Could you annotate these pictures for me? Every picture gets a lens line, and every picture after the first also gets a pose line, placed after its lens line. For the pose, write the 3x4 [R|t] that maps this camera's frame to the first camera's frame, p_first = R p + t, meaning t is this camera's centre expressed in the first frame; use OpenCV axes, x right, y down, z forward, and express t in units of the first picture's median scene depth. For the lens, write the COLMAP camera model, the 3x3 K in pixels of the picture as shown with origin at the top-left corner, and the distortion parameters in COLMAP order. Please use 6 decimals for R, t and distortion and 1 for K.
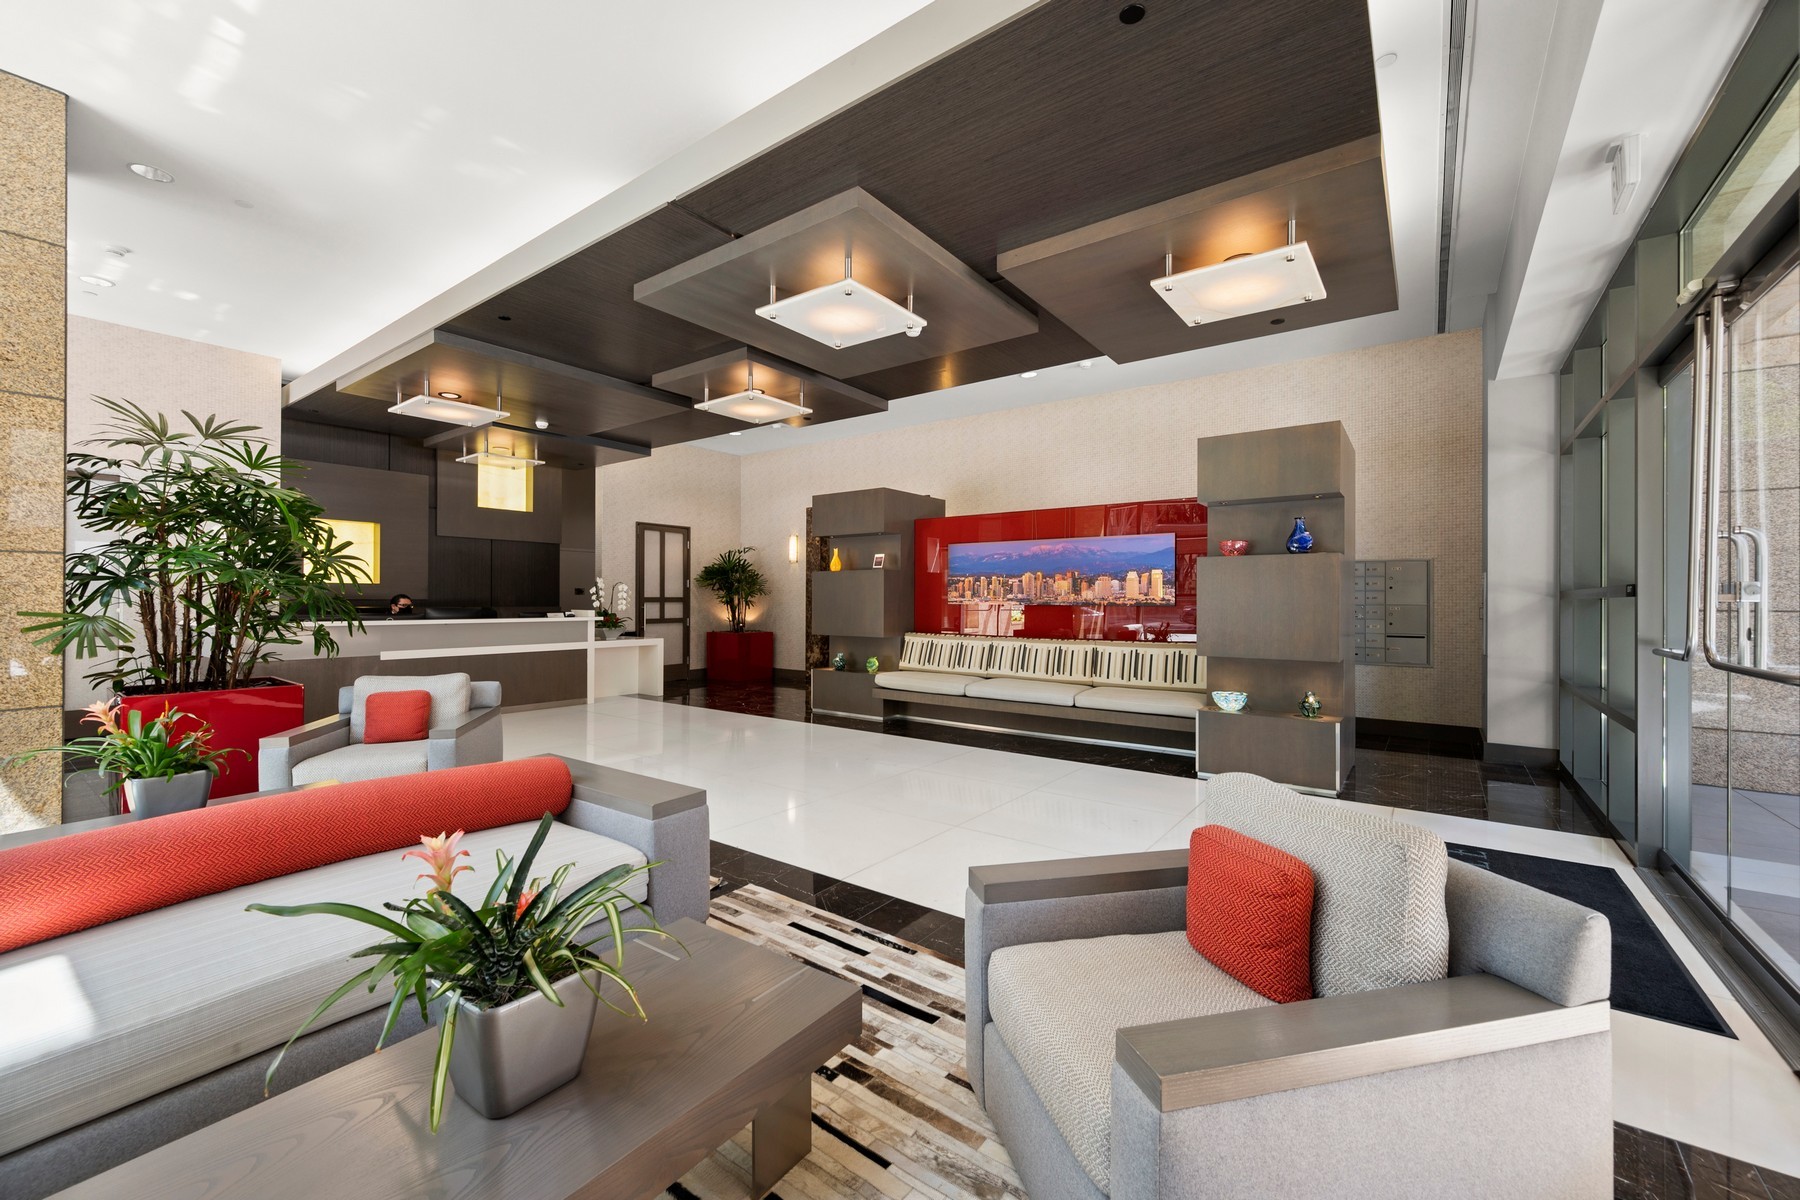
lens RADIAL K [[714.7, 0, 898.9], [0, 714.7, 596.0], [0, 0, 1]] dist [0.000826, -0.000102]
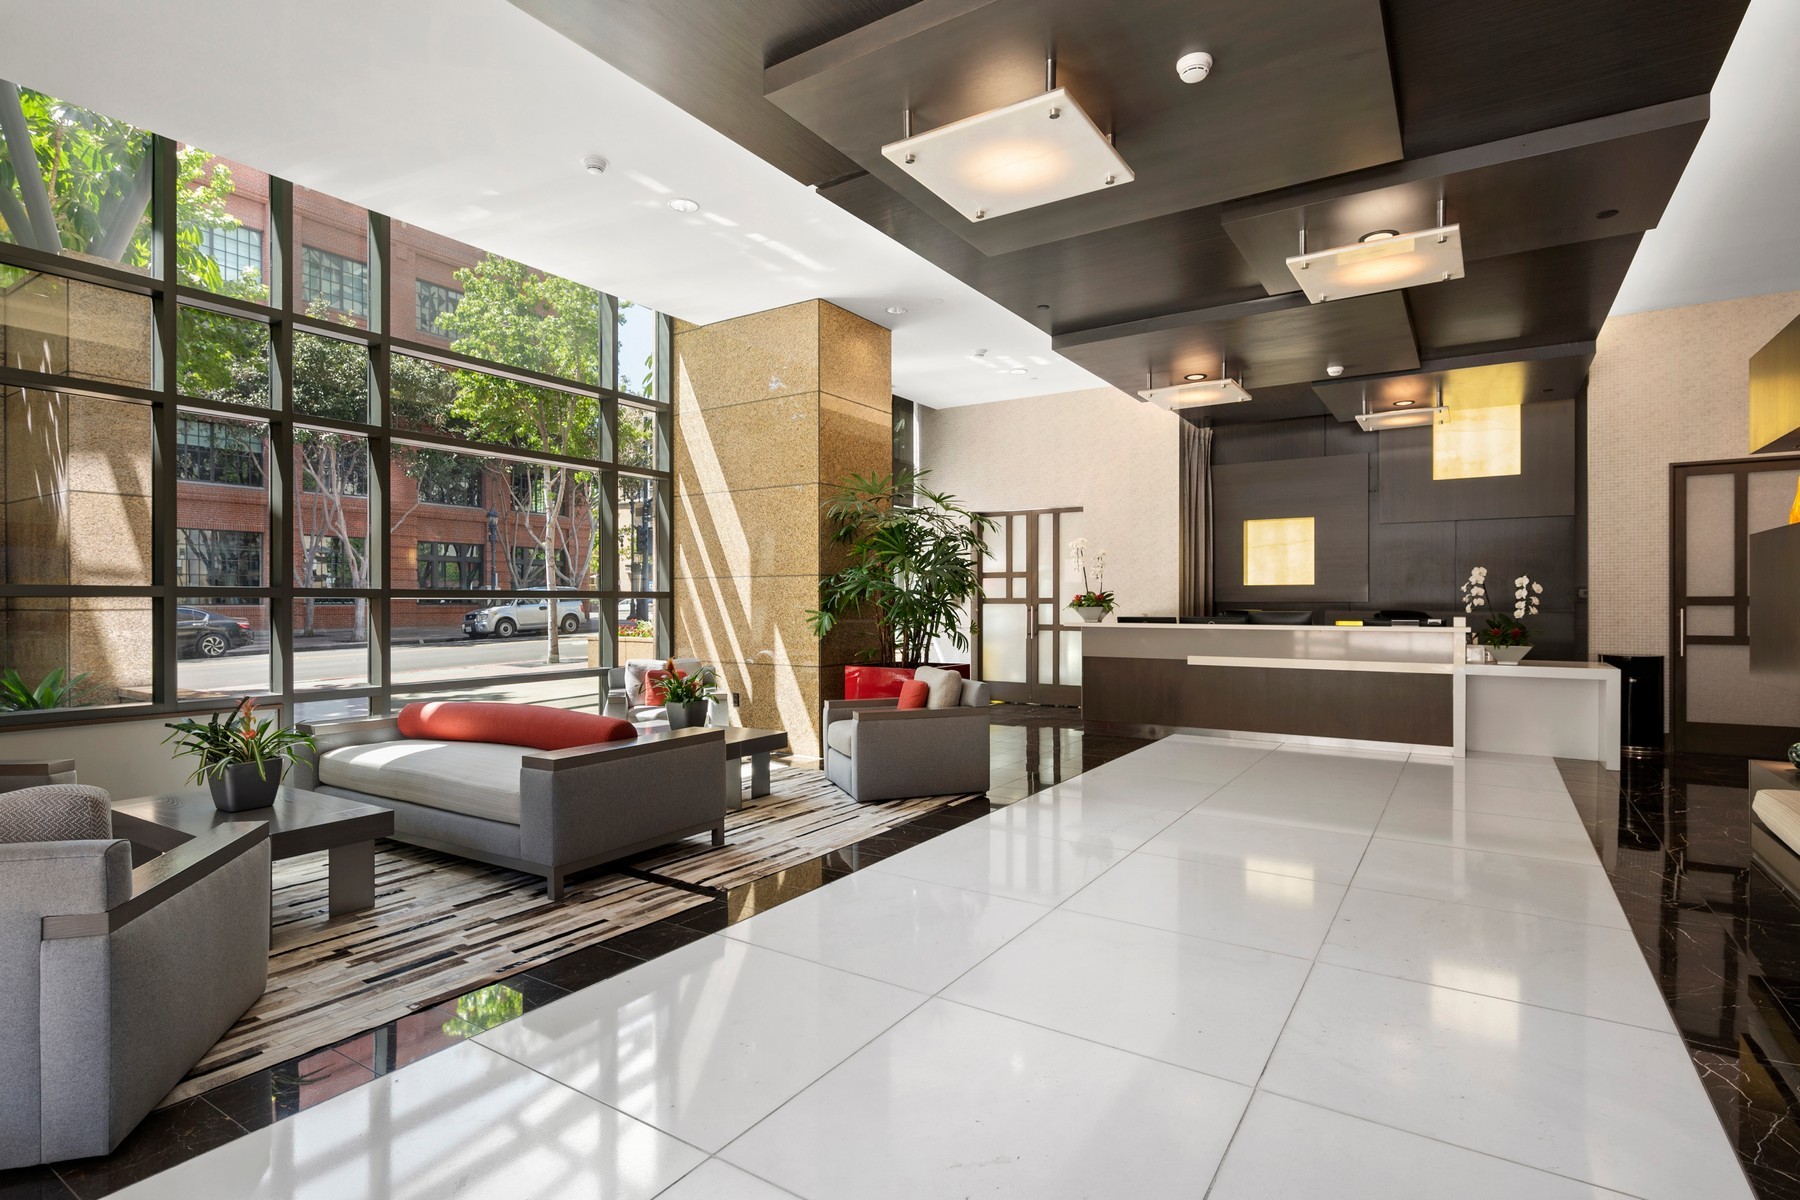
lens RADIAL K [[879.1, 0, 898.8], [0, 879.1, 602.8], [0, 0, 1]] dist [-0.001794, 0.000316]
pose [[0.062040, -0.001590, -0.998072, 1.043683], [0.007133, 0.999974, -0.001149, 0.011216], [0.998048, -0.007048, 0.062050, 1.247848]]
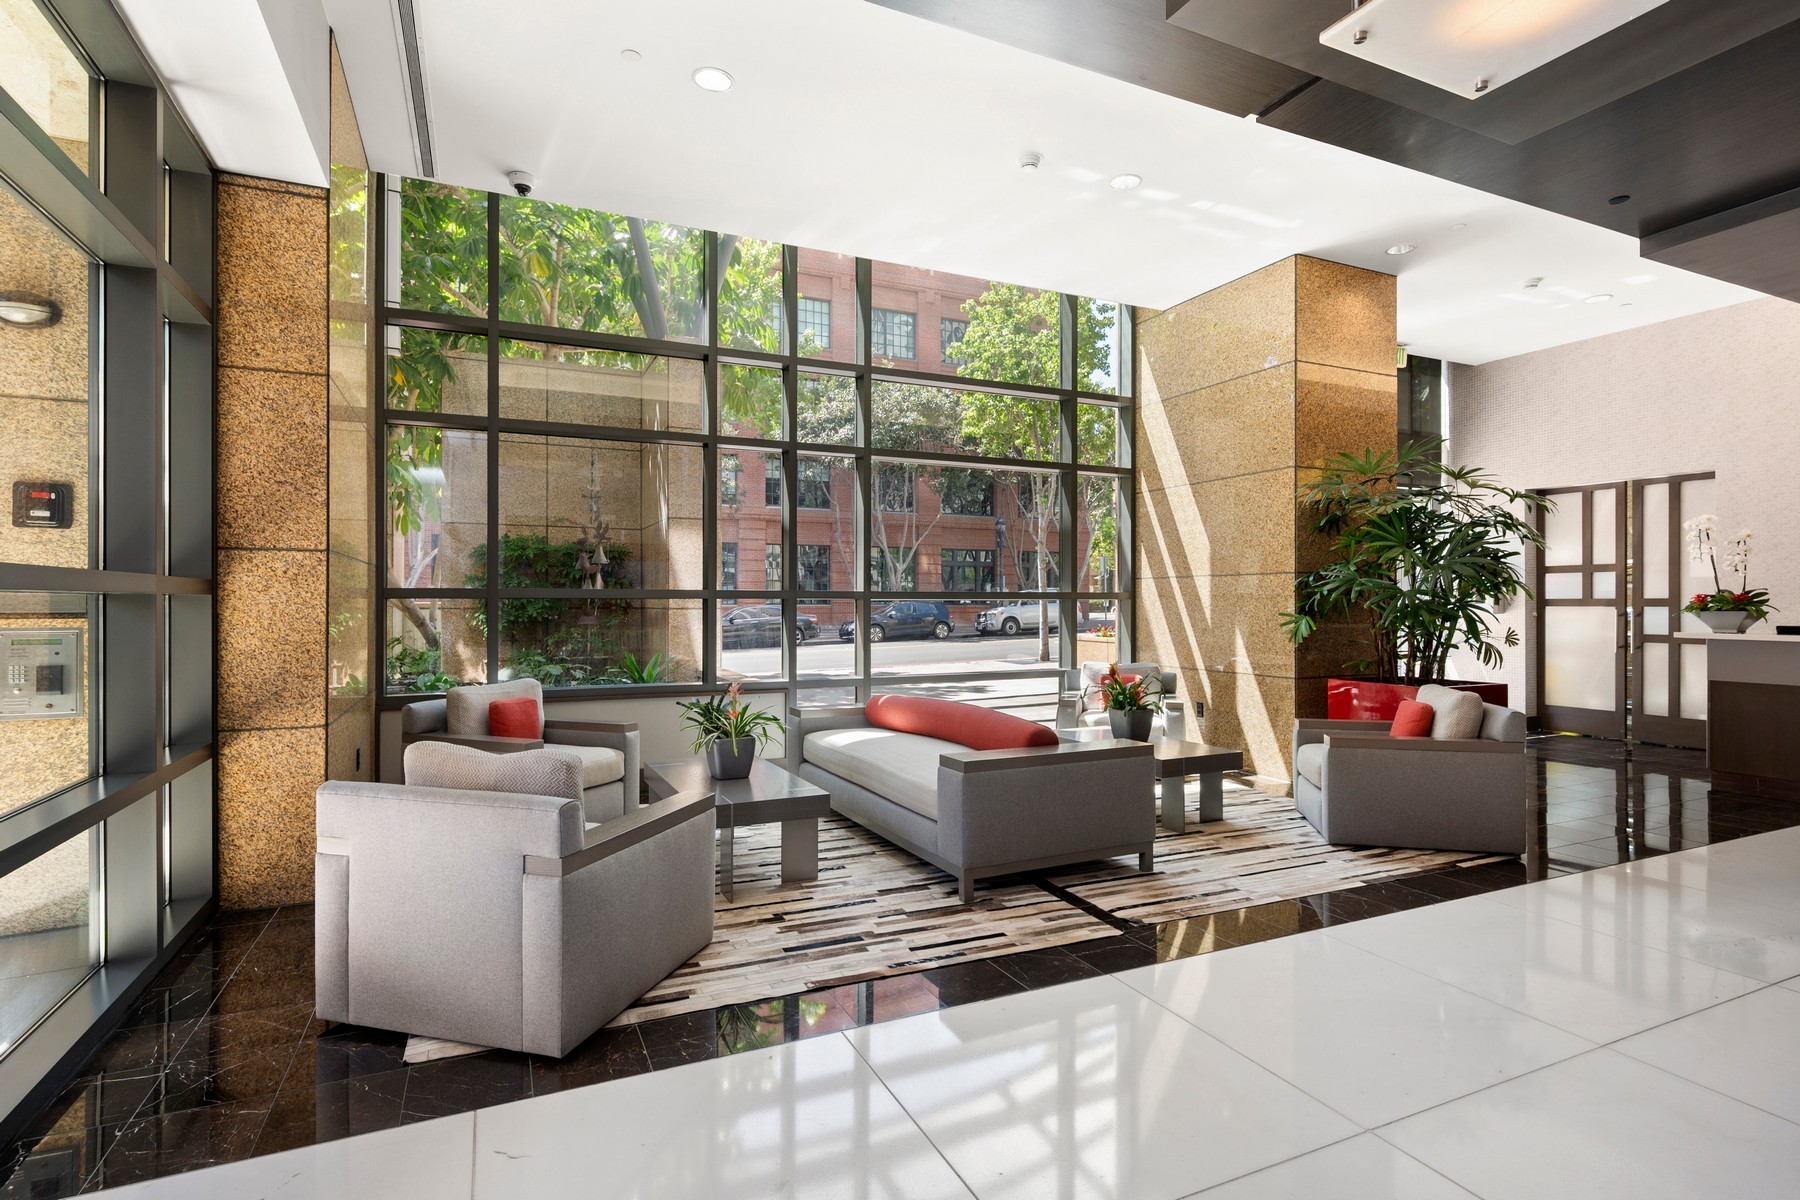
lens RADIAL K [[877.3, 0, 899.8], [0, 877.3, 599.4], [0, 0, 1]] dist [0.000594, 0.000015]
pose [[-0.477298, -0.006377, -0.878718, 0.906146], [0.003128, 0.999955, -0.008956, 0.010318], [0.878736, -0.007023, -0.477256, 1.349254]]
